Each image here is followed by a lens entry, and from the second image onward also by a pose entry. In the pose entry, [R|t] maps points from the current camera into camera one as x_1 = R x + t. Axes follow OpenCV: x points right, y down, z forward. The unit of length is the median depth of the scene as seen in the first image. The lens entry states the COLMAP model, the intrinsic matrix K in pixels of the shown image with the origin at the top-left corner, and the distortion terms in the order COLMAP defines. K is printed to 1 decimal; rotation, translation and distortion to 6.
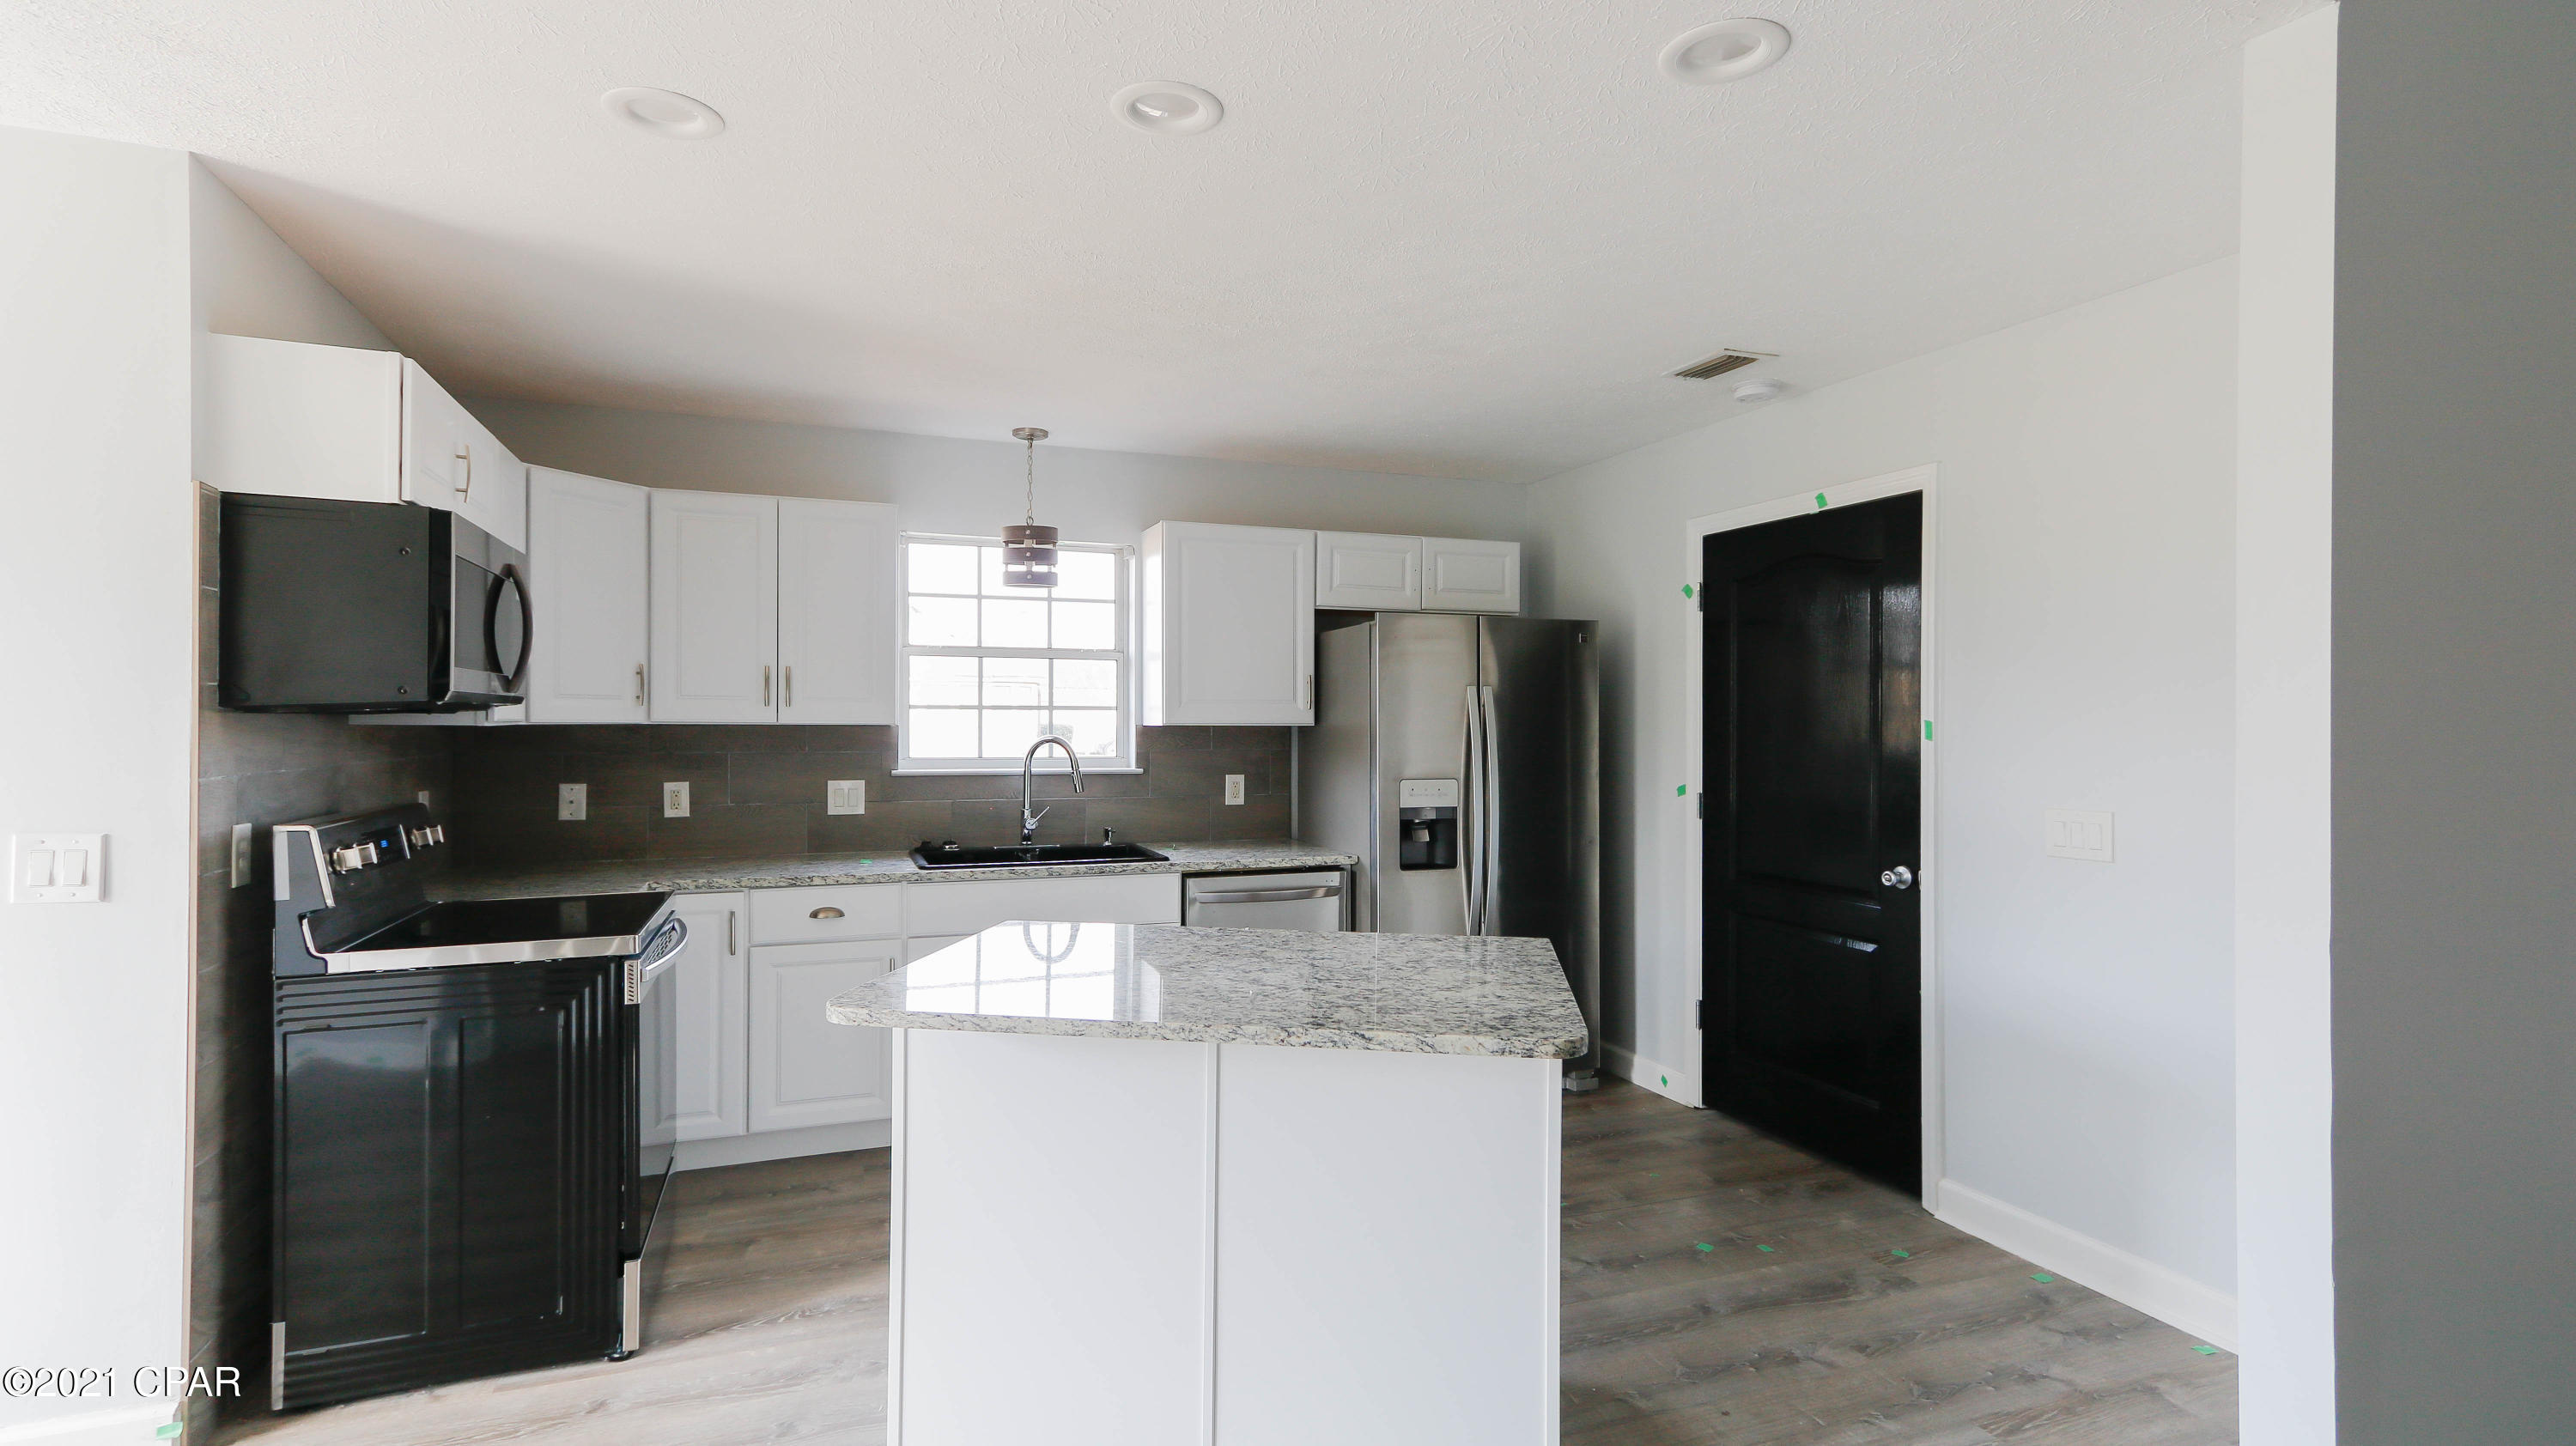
lens RADIAL K [[1168.2, 0, 1288.0], [0, 1168.2, 723.0], [0, 0, 1]] dist [0.008602, 0.000247]
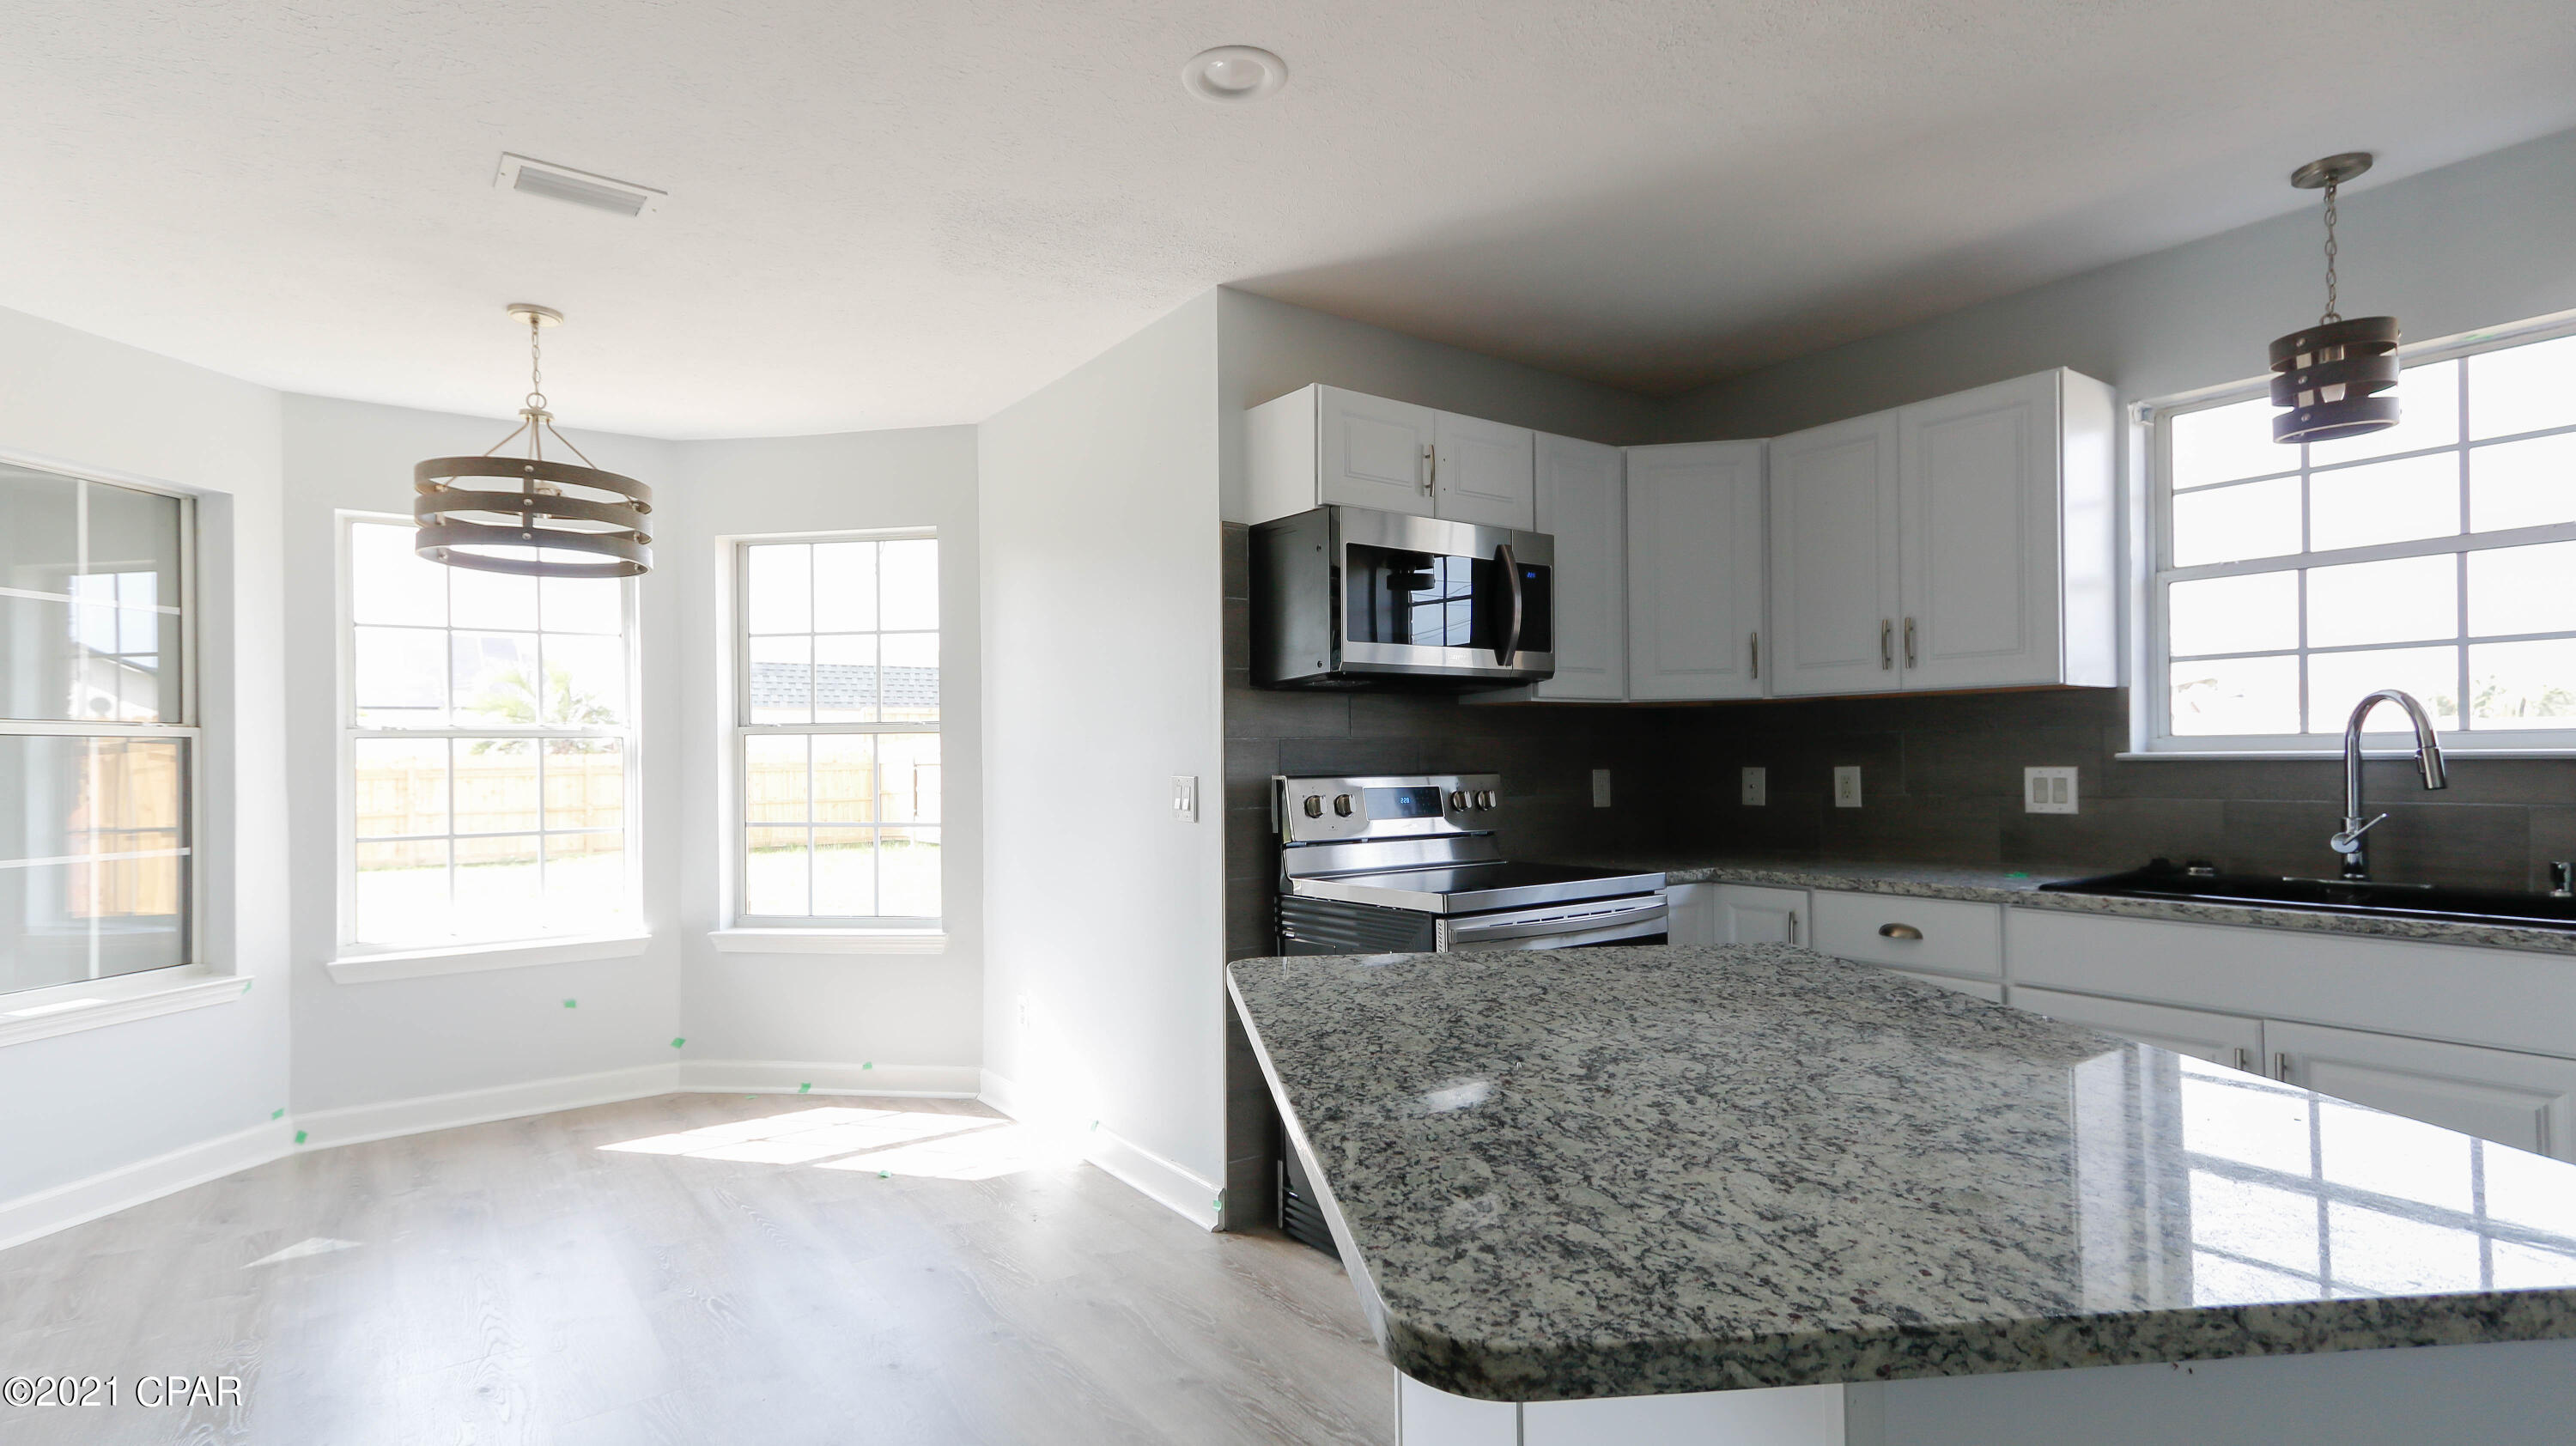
lens RADIAL K [[1243.0, 0, 1288.4], [0, 1243.0, 759.7], [0, 0, 1]] dist [0.002993, 0.000412]
pose [[0.269566, -0.006420, -0.962961, 0.253951], [0.018151, 0.999834, -0.001584, 0.039175], [0.962811, -0.017052, 0.269637, 0.352825]]
